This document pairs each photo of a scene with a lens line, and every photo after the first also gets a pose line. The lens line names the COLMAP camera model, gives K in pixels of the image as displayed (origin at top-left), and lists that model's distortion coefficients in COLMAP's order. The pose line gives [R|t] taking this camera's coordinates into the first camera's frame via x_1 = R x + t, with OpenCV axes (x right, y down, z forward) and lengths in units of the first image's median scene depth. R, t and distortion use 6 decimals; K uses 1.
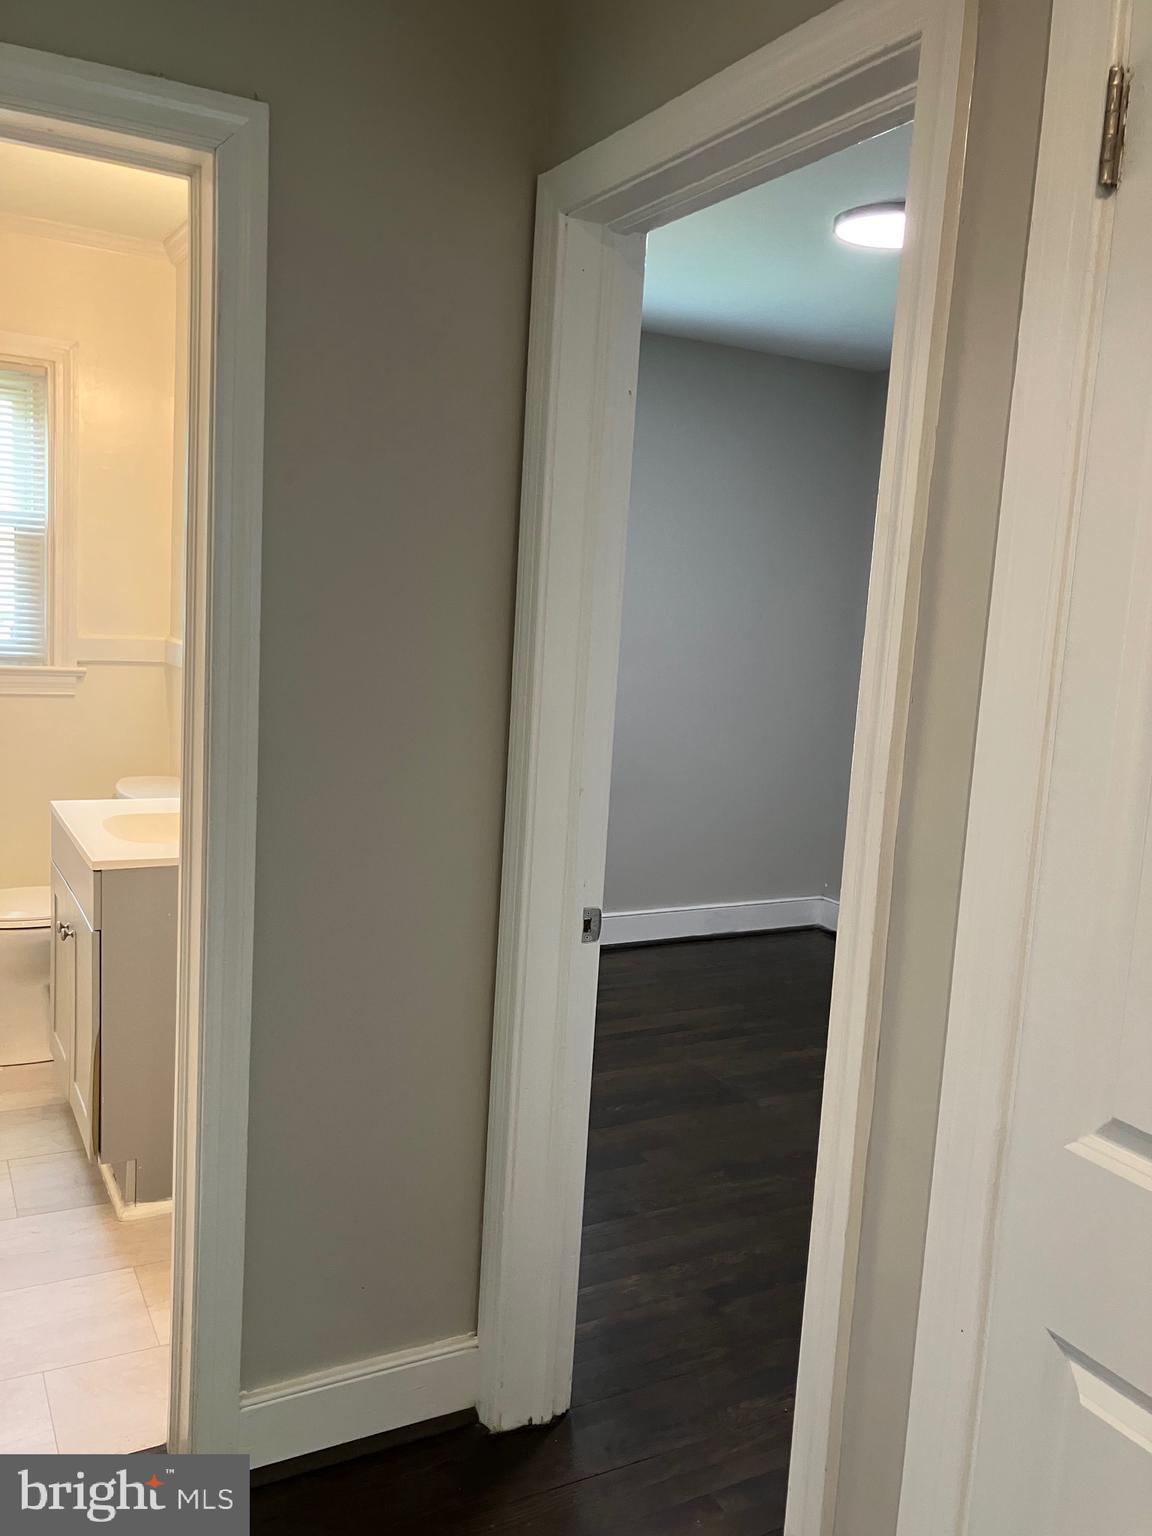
lens RADIAL K [[1263.4, 0, 570.3], [0, 1263.4, 762.8], [0, 0, 1]] dist [0.044187, -0.055130]
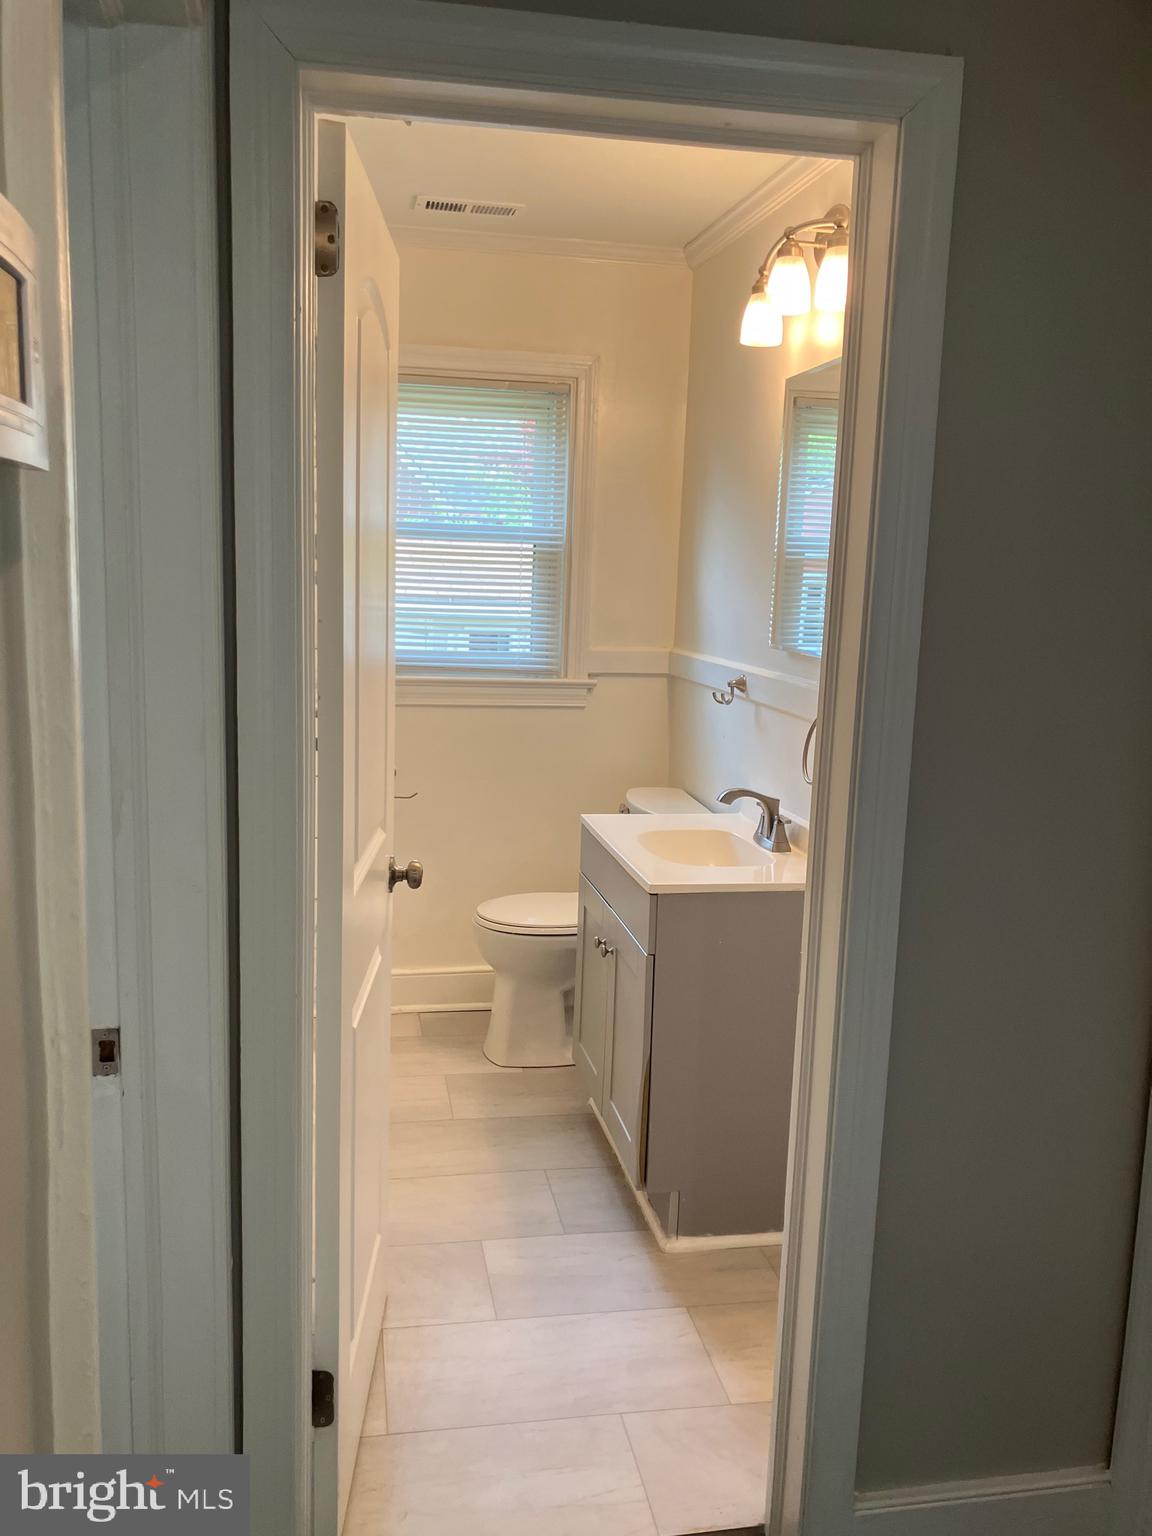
lens RADIAL K [[1263.4, 0, 545.7], [0, 1263.4, 766.7], [0, 0, 1]] dist [0.044187, -0.055130]
pose [[0.945888, 0.021498, -0.323780, -0.095244], [-0.019380, 0.999765, 0.009765, -0.015226], [0.323914, -0.002961, 0.946082, 0.035435]]
